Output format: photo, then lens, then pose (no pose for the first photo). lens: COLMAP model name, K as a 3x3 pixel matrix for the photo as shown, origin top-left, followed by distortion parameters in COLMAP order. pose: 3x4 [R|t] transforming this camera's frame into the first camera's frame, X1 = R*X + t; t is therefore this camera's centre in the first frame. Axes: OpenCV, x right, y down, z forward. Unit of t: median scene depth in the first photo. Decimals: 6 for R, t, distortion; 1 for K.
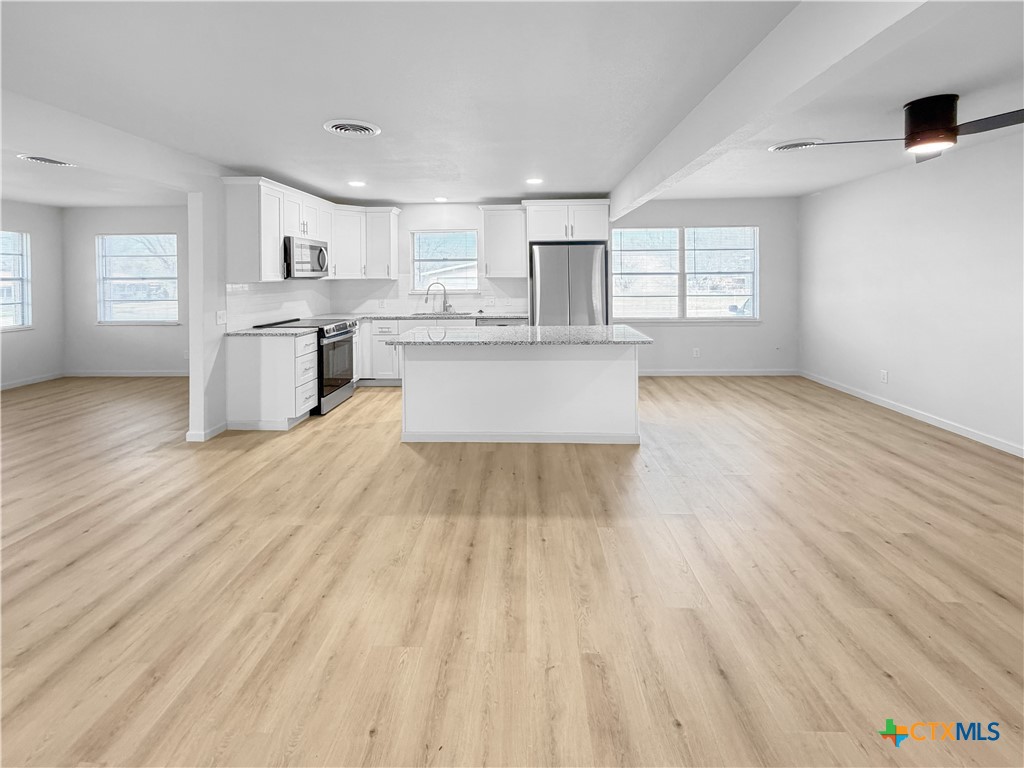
lens RADIAL K [[435.8, 0, 512.0], [0, 435.8, 384.0], [0, 0, 1]] dist [-0.028709, -0.000068]
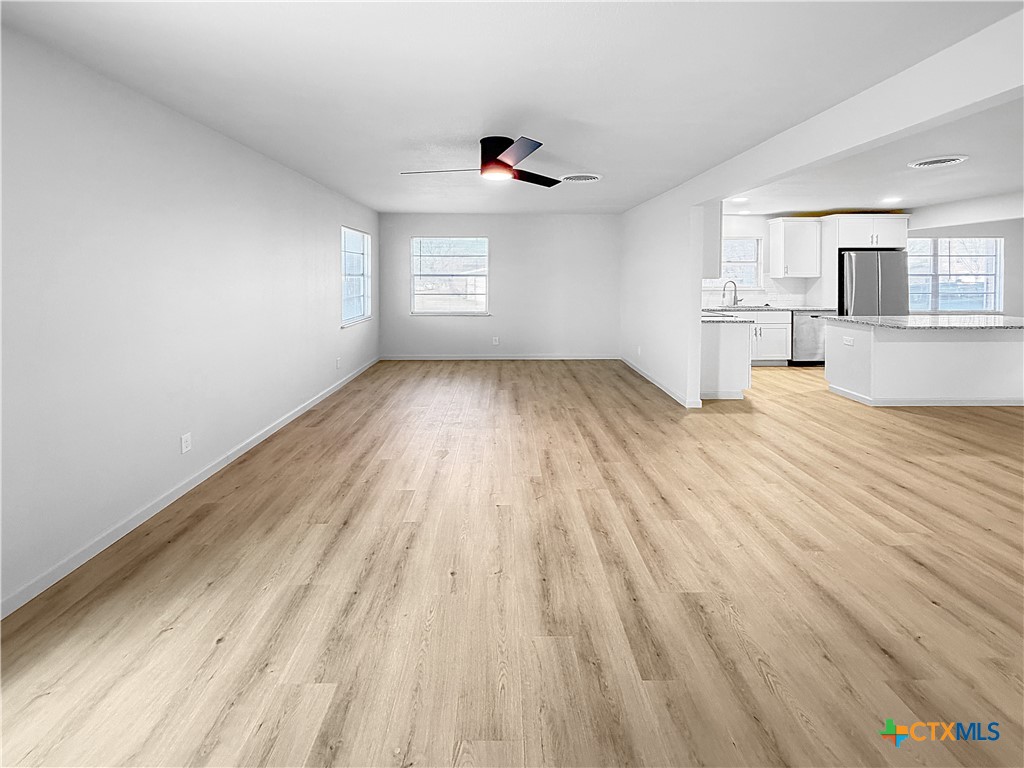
lens RADIAL K [[410.1, 0, 509.4], [0, 410.1, 380.4], [0, 0, 1]] dist [-0.024813, -0.000232]
pose [[0.999994, -0.001024, -0.003339, -0.822119], [0.001058, 0.999949, 0.010085, 0.030125], [0.003328, -0.010088, 0.999944, -0.128414]]
